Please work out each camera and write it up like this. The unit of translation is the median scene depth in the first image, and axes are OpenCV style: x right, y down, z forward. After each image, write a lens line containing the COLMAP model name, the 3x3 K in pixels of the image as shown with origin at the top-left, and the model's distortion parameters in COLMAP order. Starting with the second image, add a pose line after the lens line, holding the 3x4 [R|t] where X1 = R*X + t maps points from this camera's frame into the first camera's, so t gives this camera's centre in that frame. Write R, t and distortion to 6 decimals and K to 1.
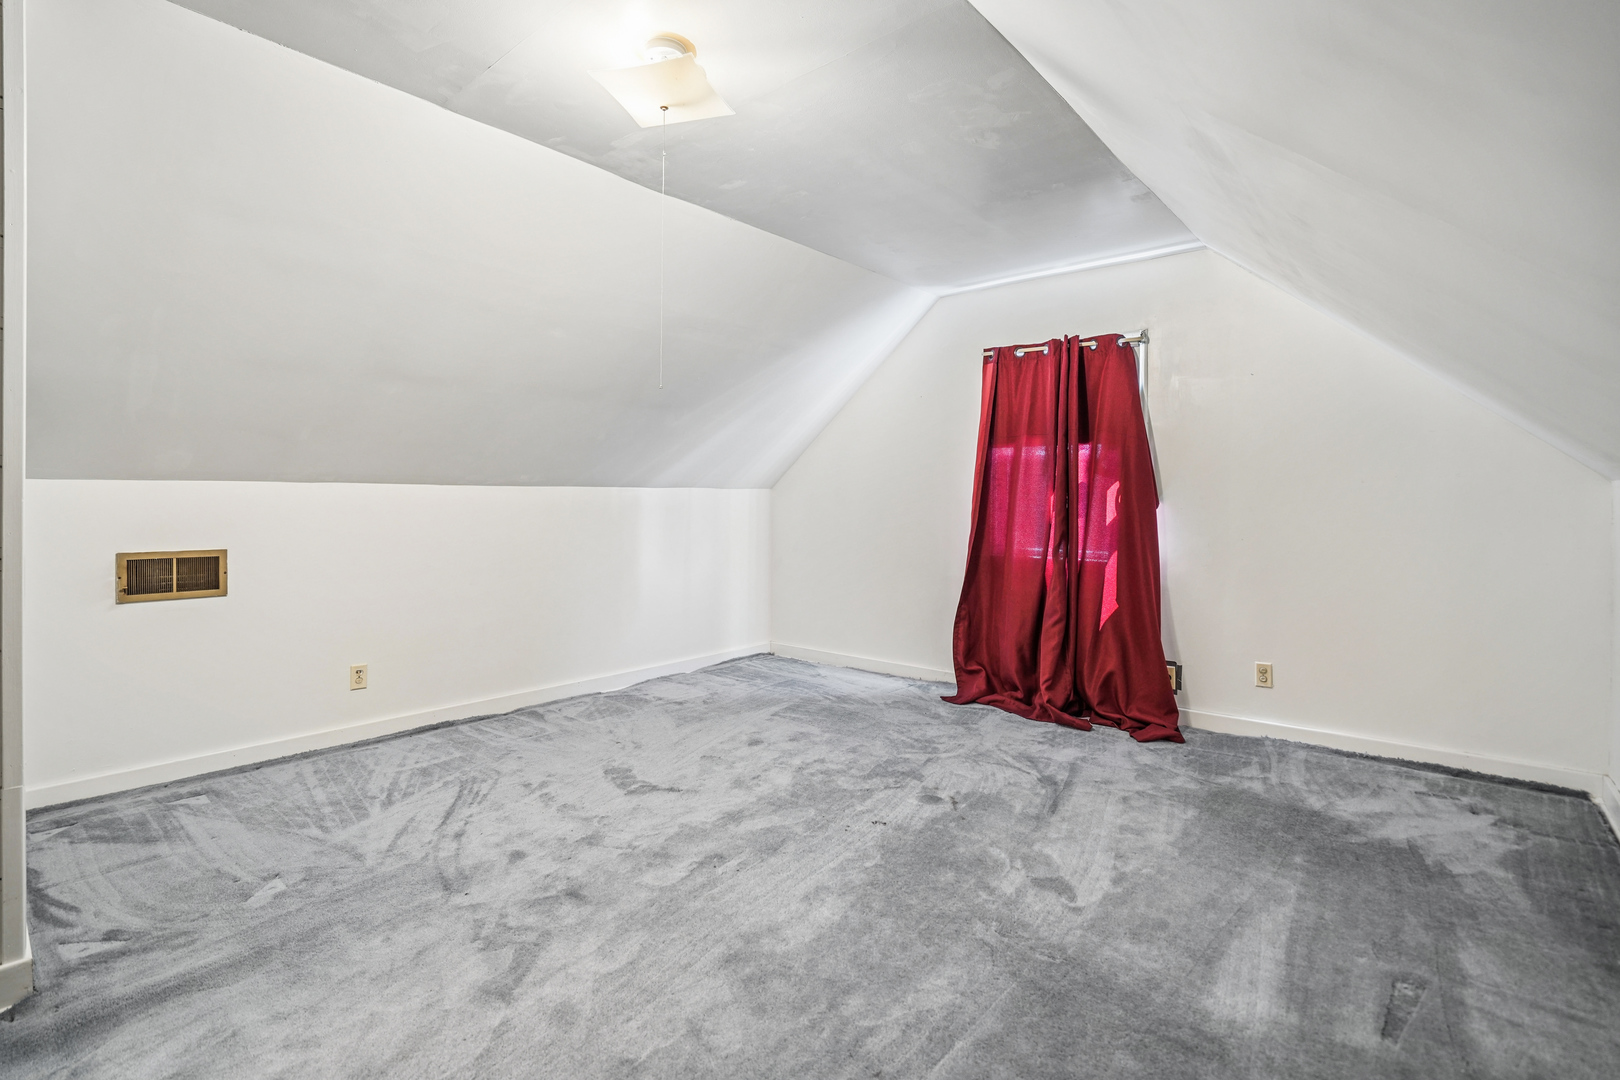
lens RADIAL K [[755.9, 0, 810.0], [0, 755.9, 517.0], [0, 0, 1]] dist [-0.046554, 0.016820]
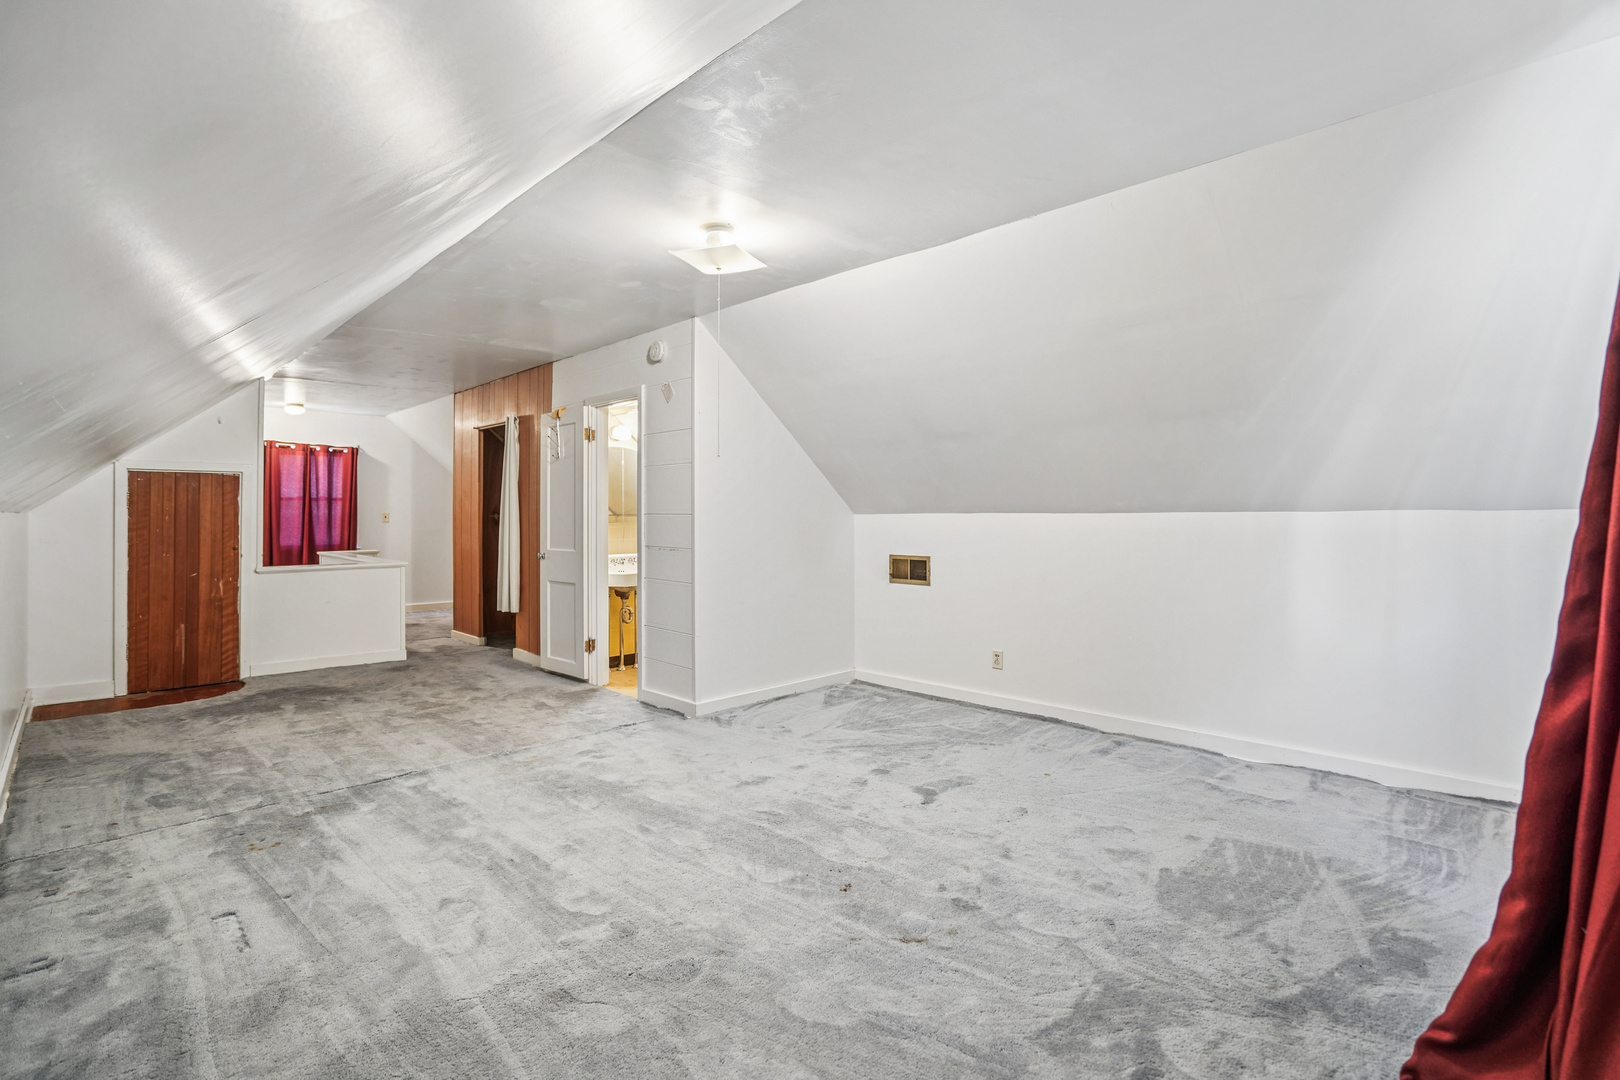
lens RADIAL K [[755.9, 0, 810.0], [0, 755.9, 517.0], [0, 0, 1]] dist [-0.046554, 0.016820]
pose [[-0.063188, 0.000912, -0.998001, 0.756426], [-0.018457, 0.999827, 0.002082, -0.035189], [0.997831, 0.018552, -0.063160, 0.754835]]
